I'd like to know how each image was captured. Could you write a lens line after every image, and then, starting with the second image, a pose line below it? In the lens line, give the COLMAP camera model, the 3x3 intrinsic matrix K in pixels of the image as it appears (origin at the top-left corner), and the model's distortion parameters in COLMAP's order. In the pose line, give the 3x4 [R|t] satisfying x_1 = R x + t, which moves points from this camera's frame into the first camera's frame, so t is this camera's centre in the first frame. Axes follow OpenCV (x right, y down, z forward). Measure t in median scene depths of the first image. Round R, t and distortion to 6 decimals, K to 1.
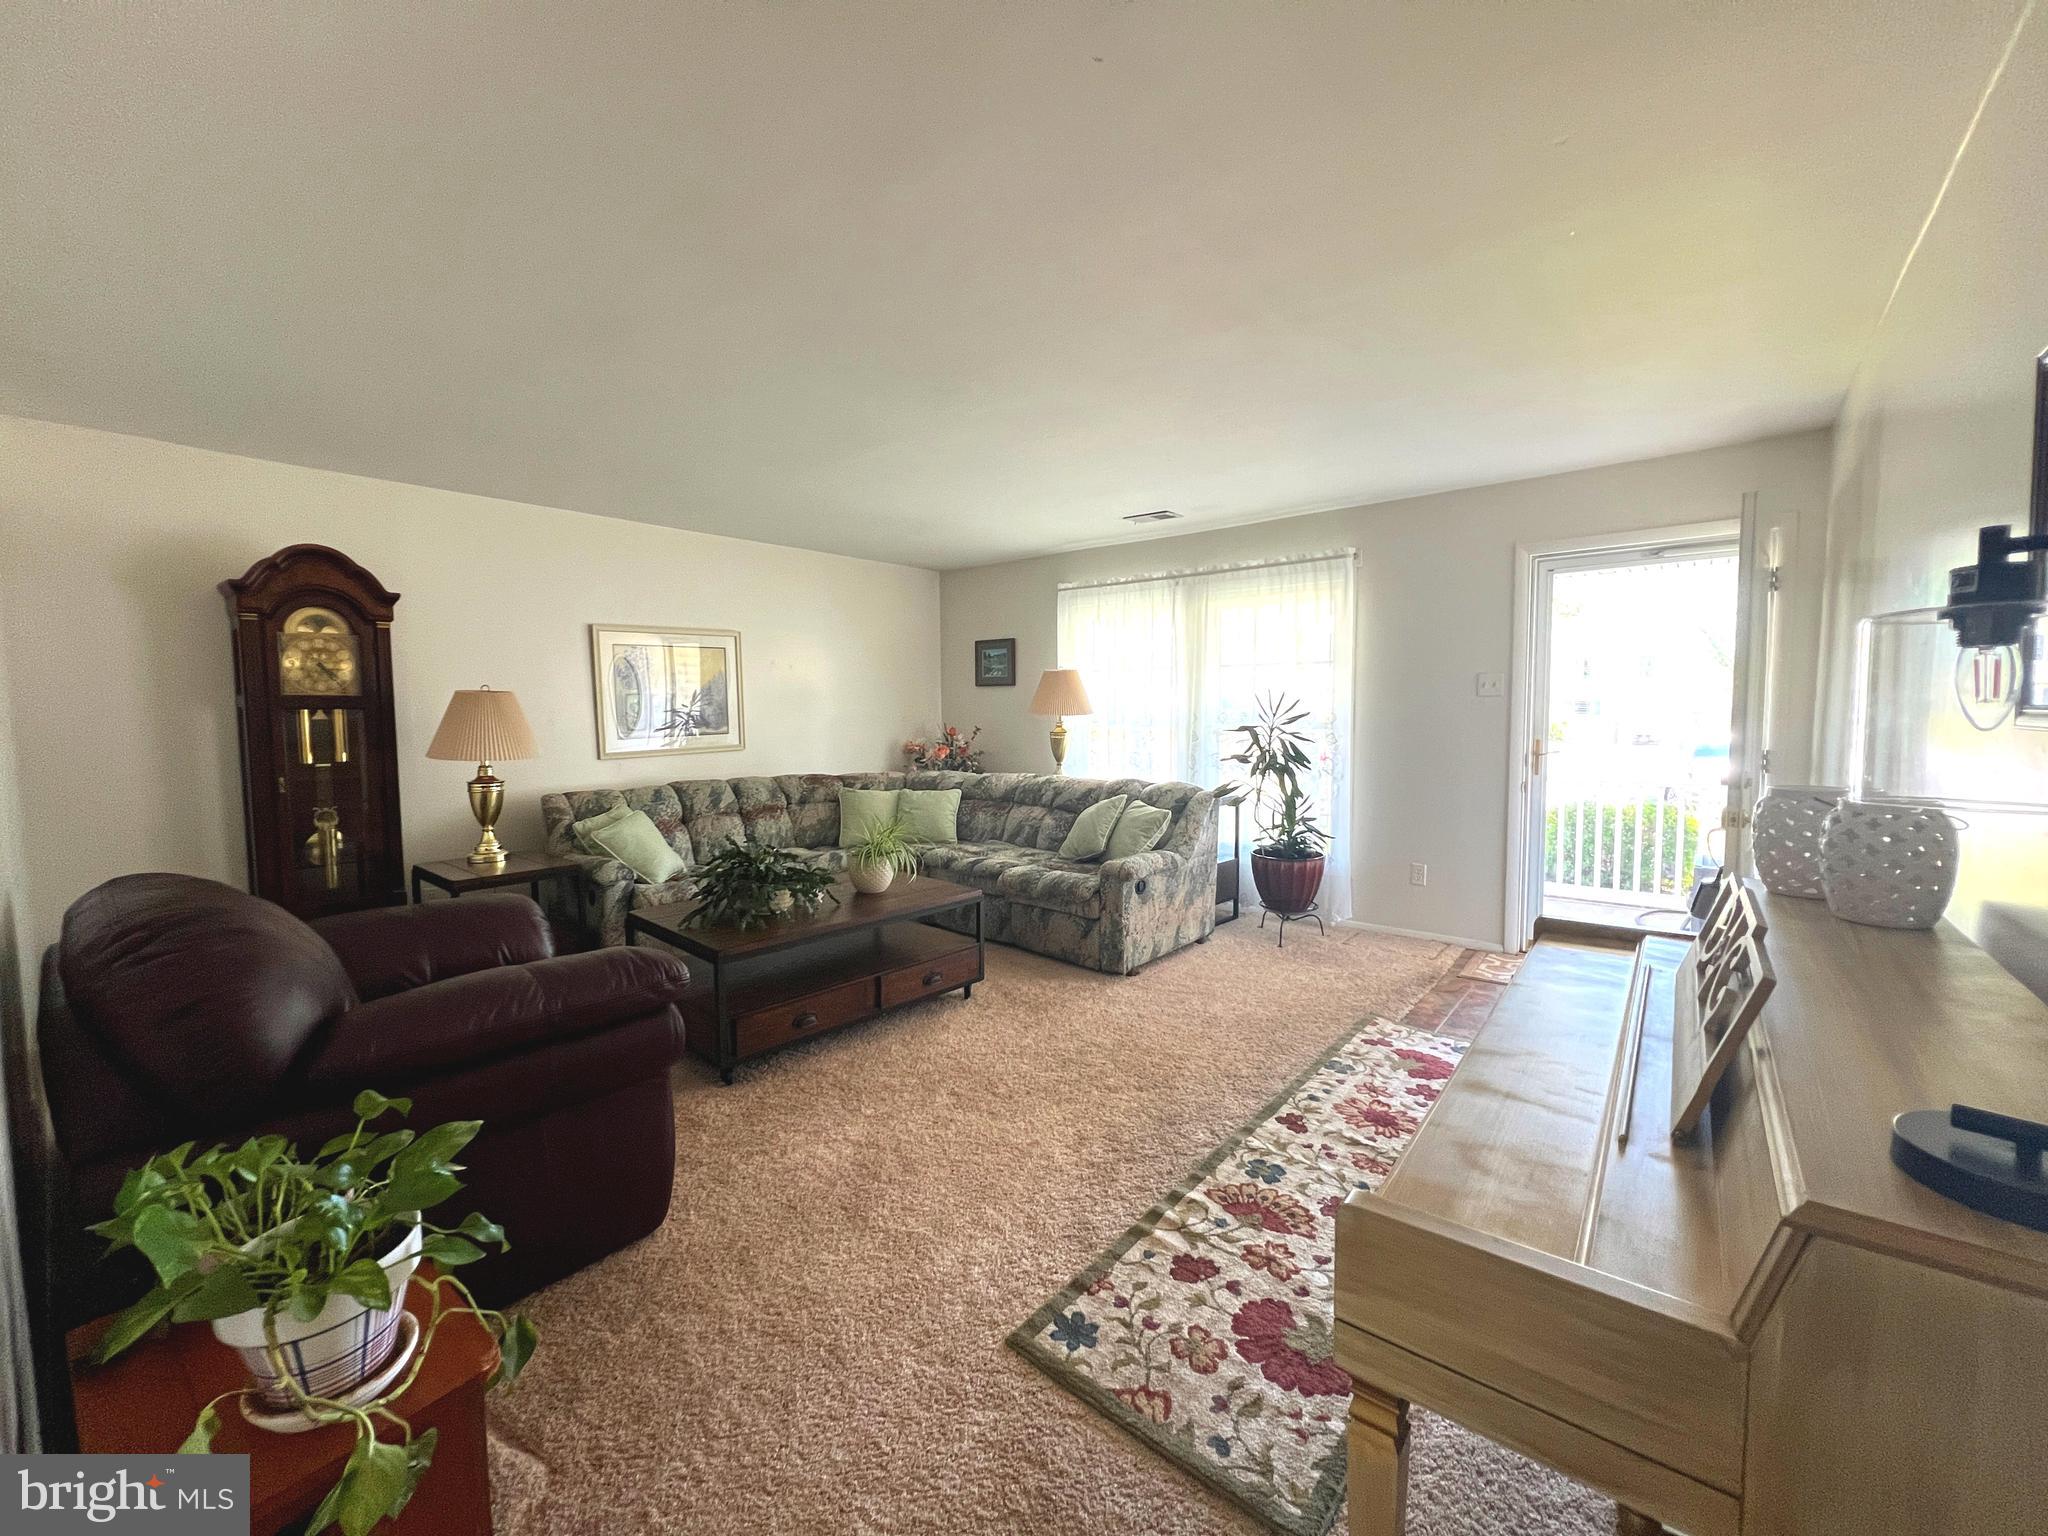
lens RADIAL K [[816.6, 0, 1025.5], [0, 816.6, 766.1], [0, 0, 1]] dist [-0.004359, 0.001020]
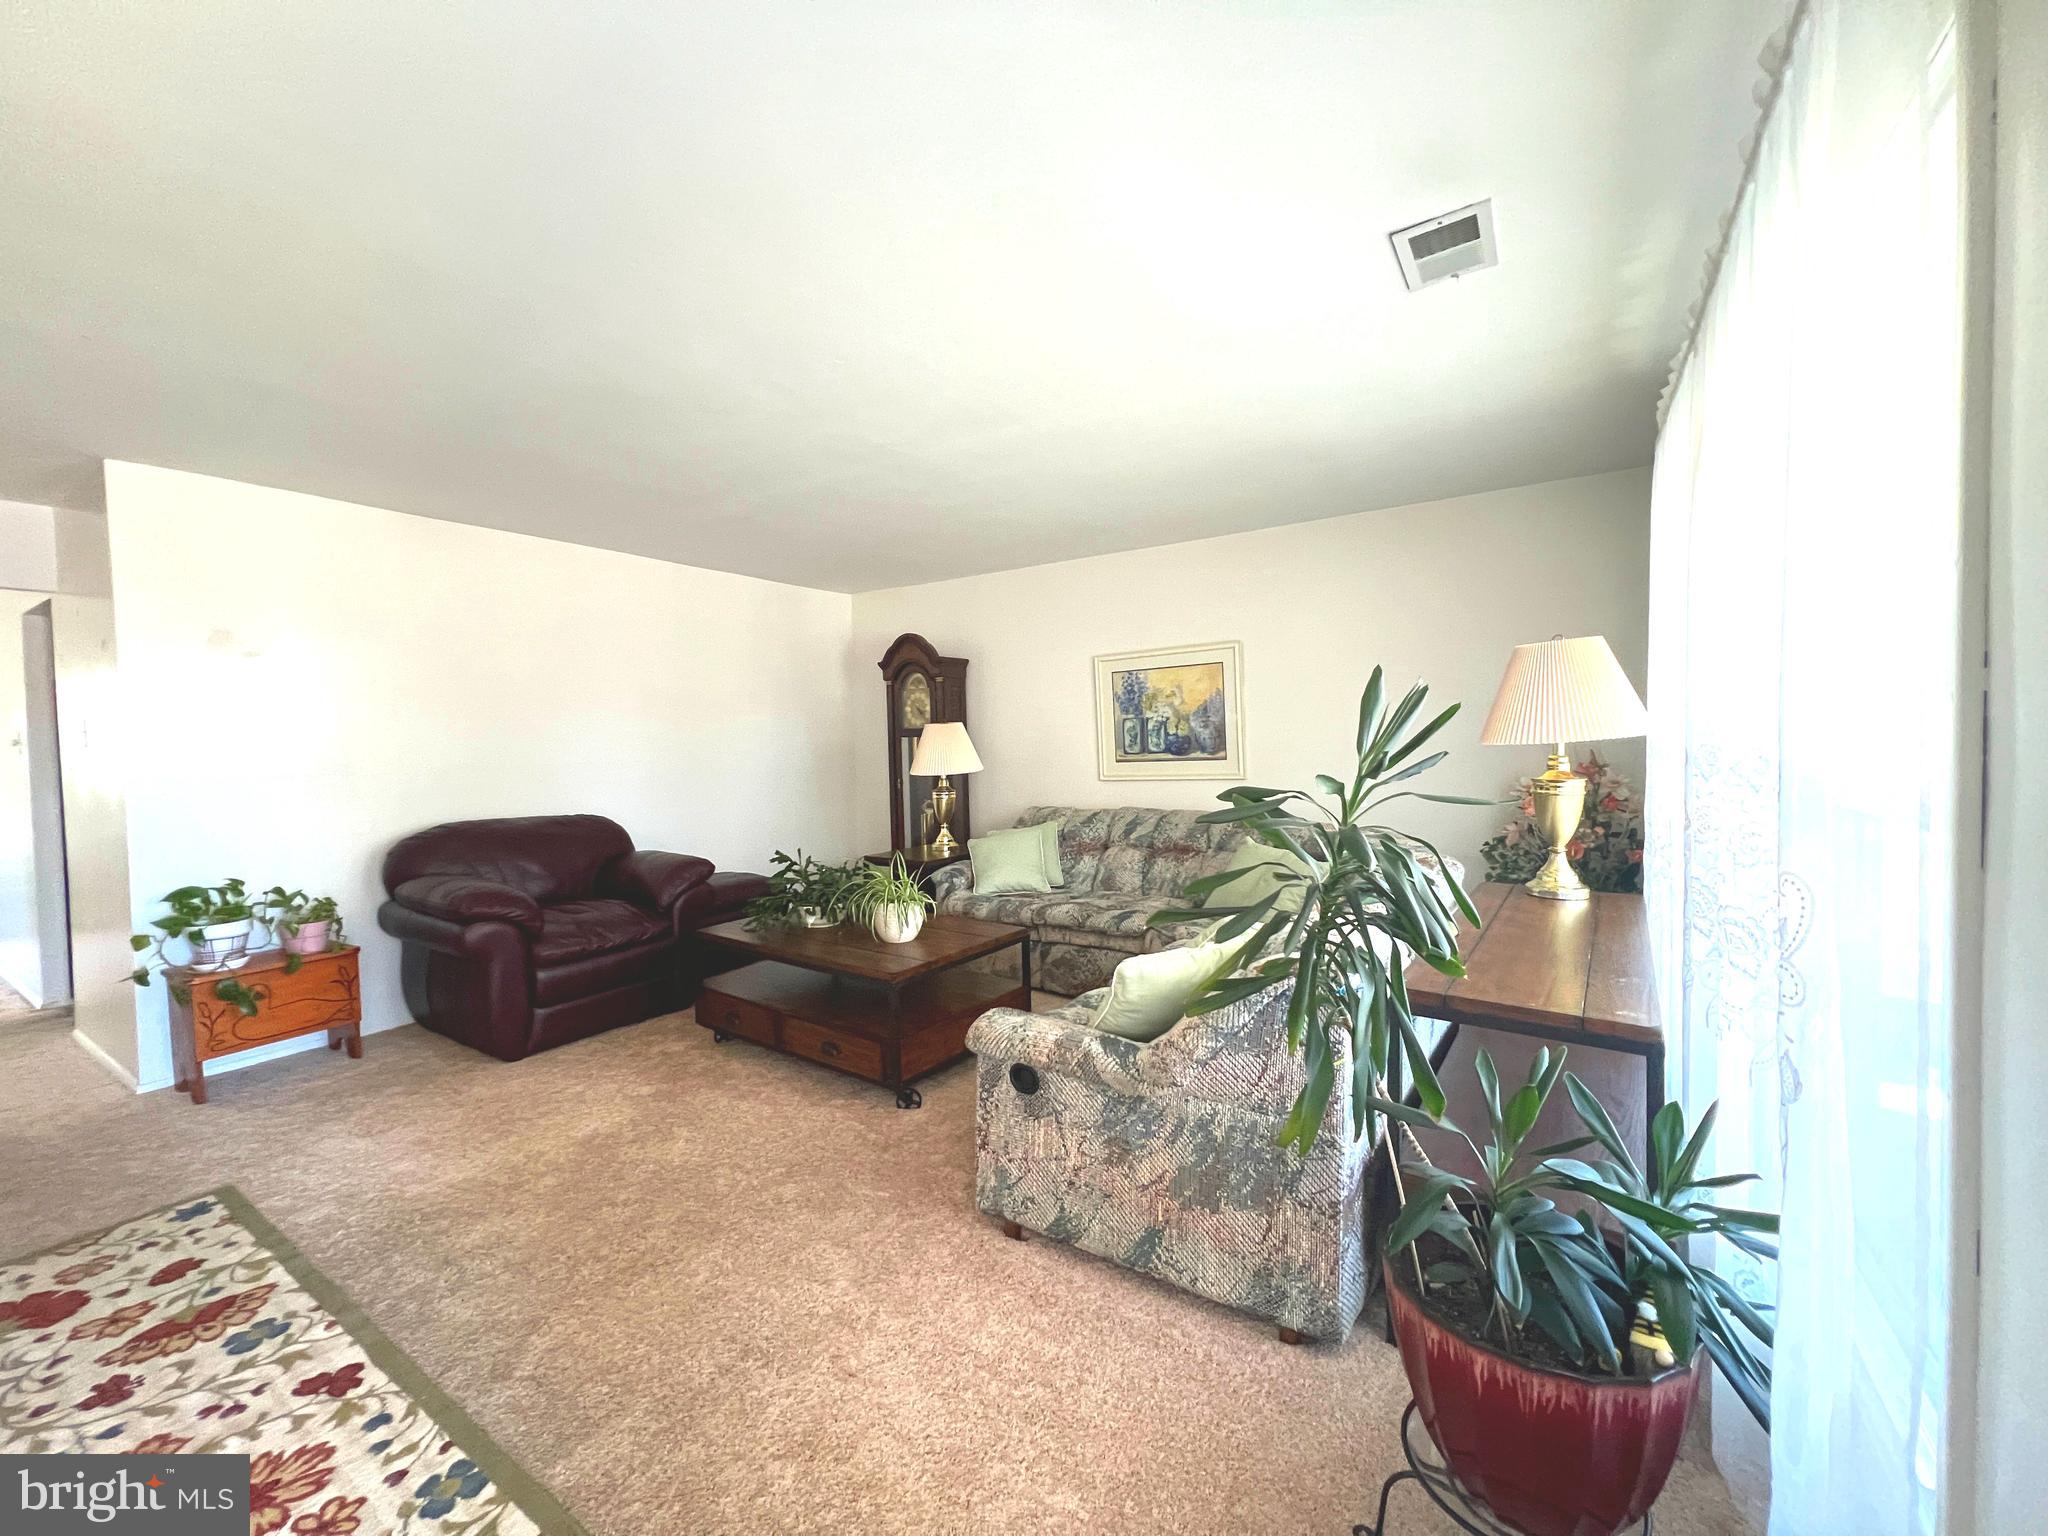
lens RADIAL K [[816.6, 0, 1029.1], [0, 816.6, 767.3], [0, 0, 1]] dist [-0.004359, 0.001020]
pose [[0.113524, 0.042637, -0.992620, 1.006666], [-0.049872, 0.998064, 0.037167, -0.111702], [0.992283, 0.045285, 0.115430, 1.434139]]
